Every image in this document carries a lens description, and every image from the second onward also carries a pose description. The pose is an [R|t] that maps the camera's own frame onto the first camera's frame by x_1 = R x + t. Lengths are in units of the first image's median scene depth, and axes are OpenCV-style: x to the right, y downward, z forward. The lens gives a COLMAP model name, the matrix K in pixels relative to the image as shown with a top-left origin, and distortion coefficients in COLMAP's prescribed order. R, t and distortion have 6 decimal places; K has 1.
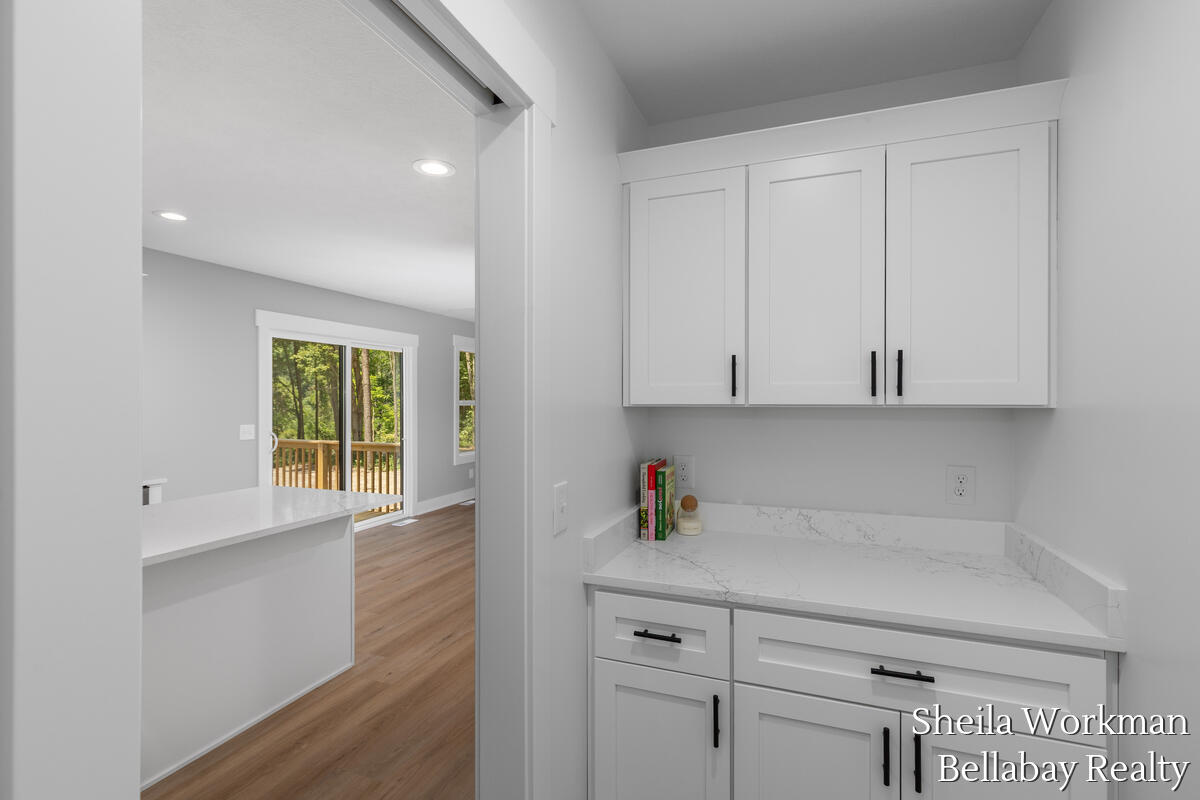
lens RADIAL K [[546.0, 0, 608.8], [0, 546.0, 398.5], [0, 0, 1]] dist [0.008774, -0.001120]
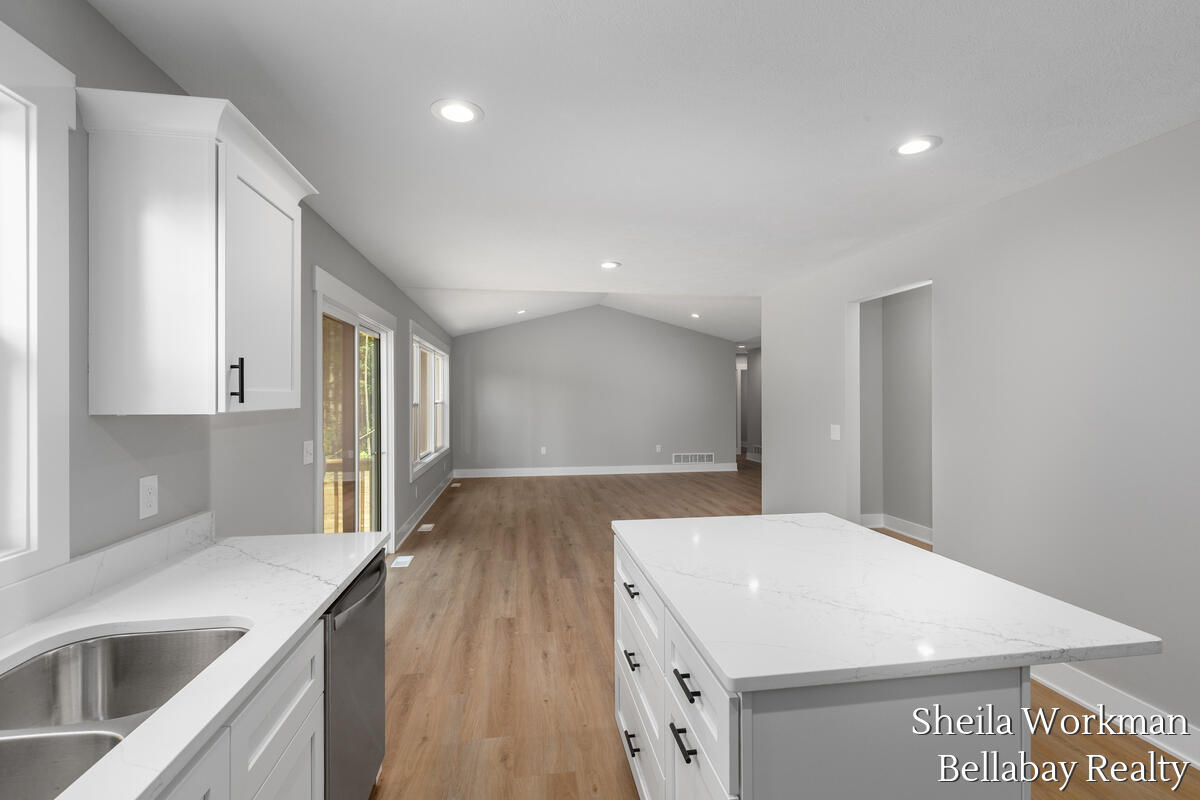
lens RADIAL K [[546.0, 0, 602.6], [0, 546.0, 394.7], [0, 0, 1]] dist [0.008774, -0.001120]
pose [[0.869129, -0.002865, 0.494576, -0.238416], [0.005372, 0.999979, -0.003648, -0.000749], [-0.494556, 0.005827, 0.869126, 0.093013]]
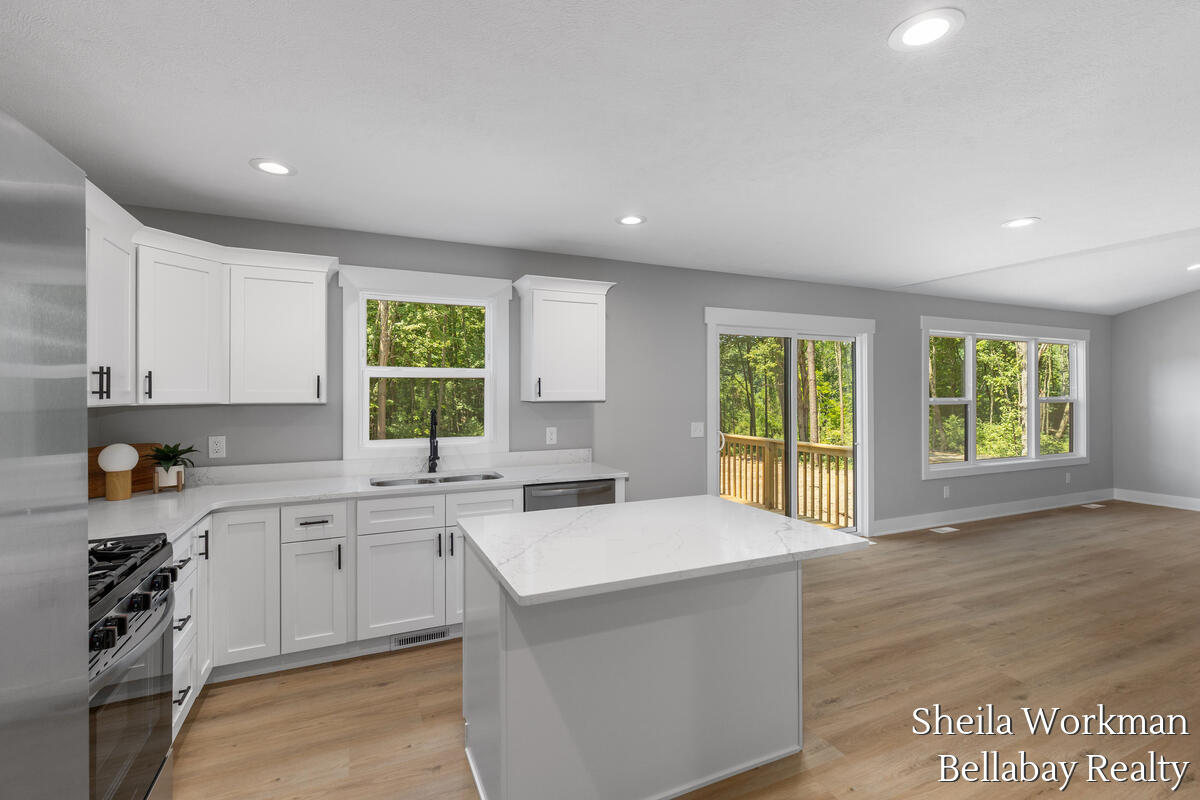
lens RADIAL K [[546.0, 0, 600.0], [0, 546.0, 393.3], [0, 0, 1]] dist [0.008774, -0.001120]
pose [[0.706233, -0.002525, -0.707975, -0.027594], [0.002083, 0.999997, -0.001488, -0.001456], [0.707976, -0.000424, 0.706236, 0.059177]]
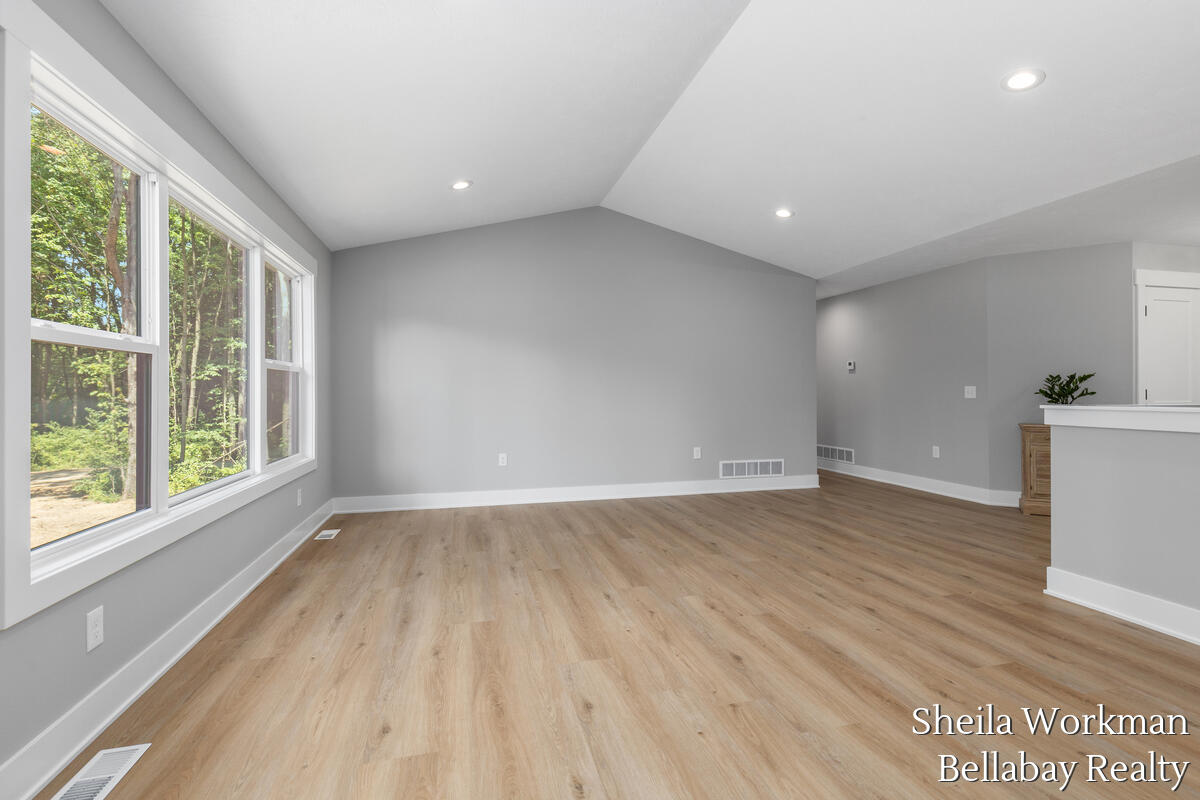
lens RADIAL K [[546.0, 0, 600.1], [0, 546.0, 392.8], [0, 0, 1]] dist [0.008774, -0.001120]
pose [[0.821161, -0.006905, 0.570655, -0.119317], [0.006921, 0.999974, 0.002139, 0.020260], [-0.570655, 0.002193, 0.821187, 0.389896]]
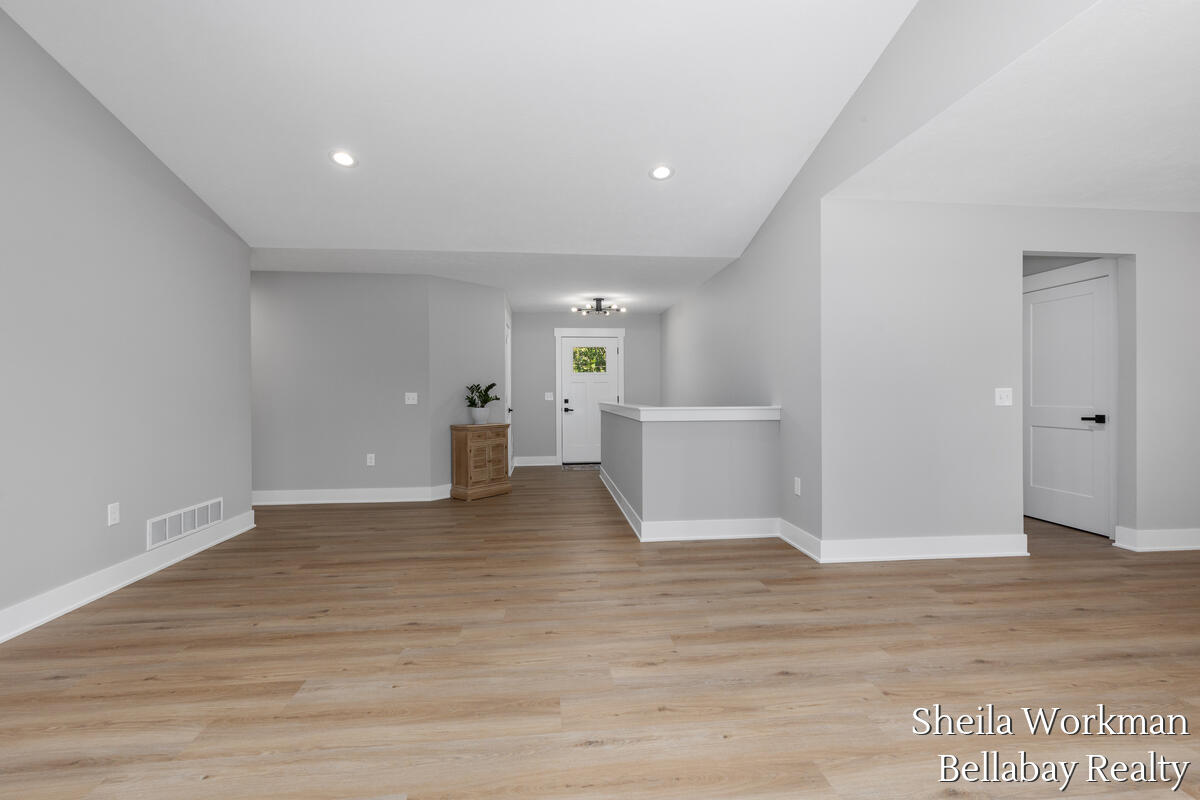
lens RADIAL K [[546.0, 0, 595.1], [0, 546.0, 401.6], [0, 0, 1]] dist [0.008774, -0.001120]
pose [[-0.445250, -0.014202, 0.895294, -0.108882], [0.004904, 0.999821, 0.018299, 0.017807], [-0.895393, 0.012538, -0.445100, 0.636714]]
